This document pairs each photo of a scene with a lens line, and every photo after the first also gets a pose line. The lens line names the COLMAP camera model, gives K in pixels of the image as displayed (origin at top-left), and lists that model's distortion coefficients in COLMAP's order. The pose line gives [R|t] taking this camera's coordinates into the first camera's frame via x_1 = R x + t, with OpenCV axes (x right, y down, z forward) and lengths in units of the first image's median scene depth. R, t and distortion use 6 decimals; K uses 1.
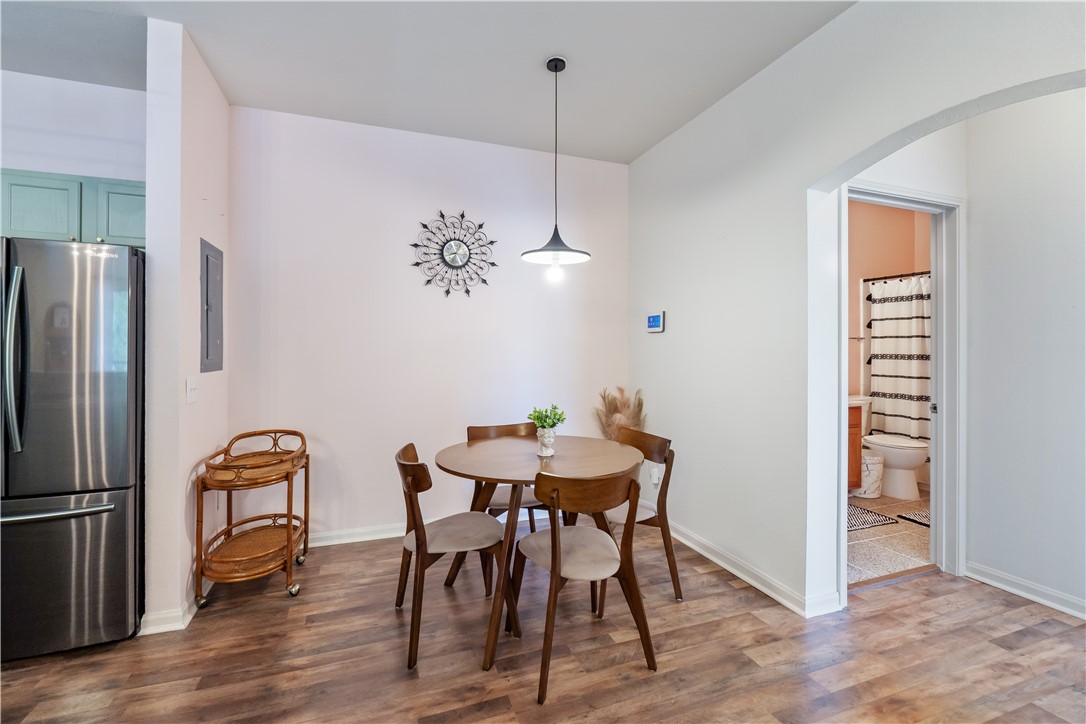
lens RADIAL K [[472.9, 0, 546.3], [0, 472.9, 345.4], [0, 0, 1]] dist [-0.008751, -0.000132]
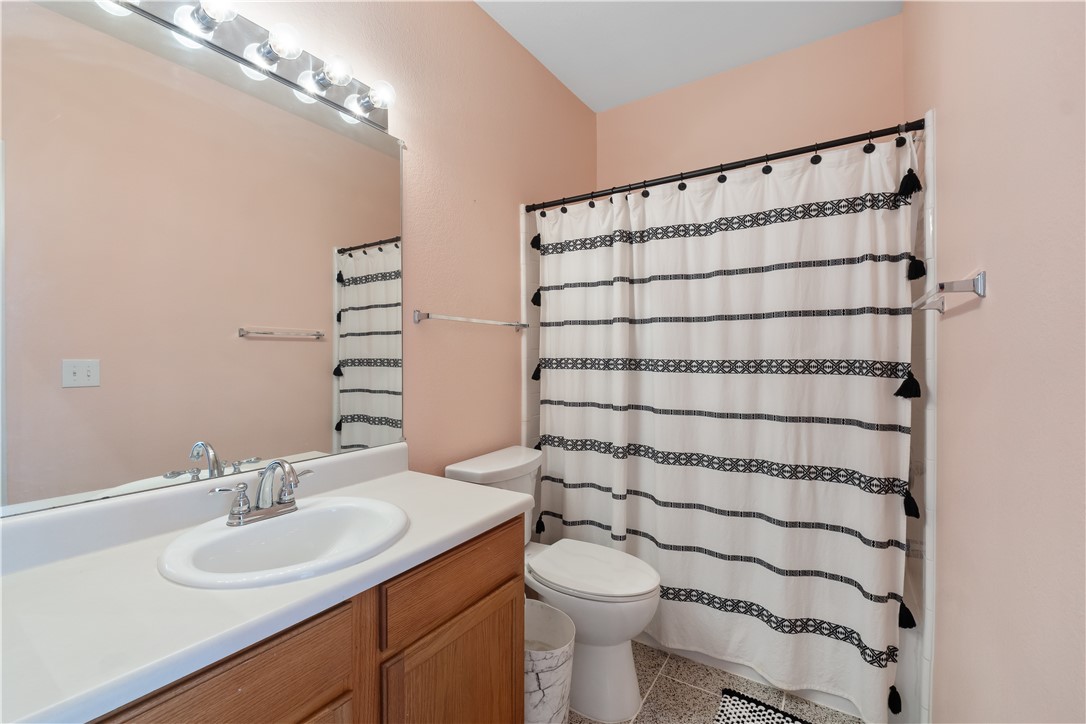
lens RADIAL K [[475.2, 0, 544.3], [0, 475.2, 358.5], [0, 0, 1]] dist [0.001964, 0.000128]
pose [[0.804470, -0.013913, 0.593830, 0.416652], [0.002876, 0.999805, 0.019528, 0.009179], [-0.593986, -0.014002, 0.804354, 0.624198]]
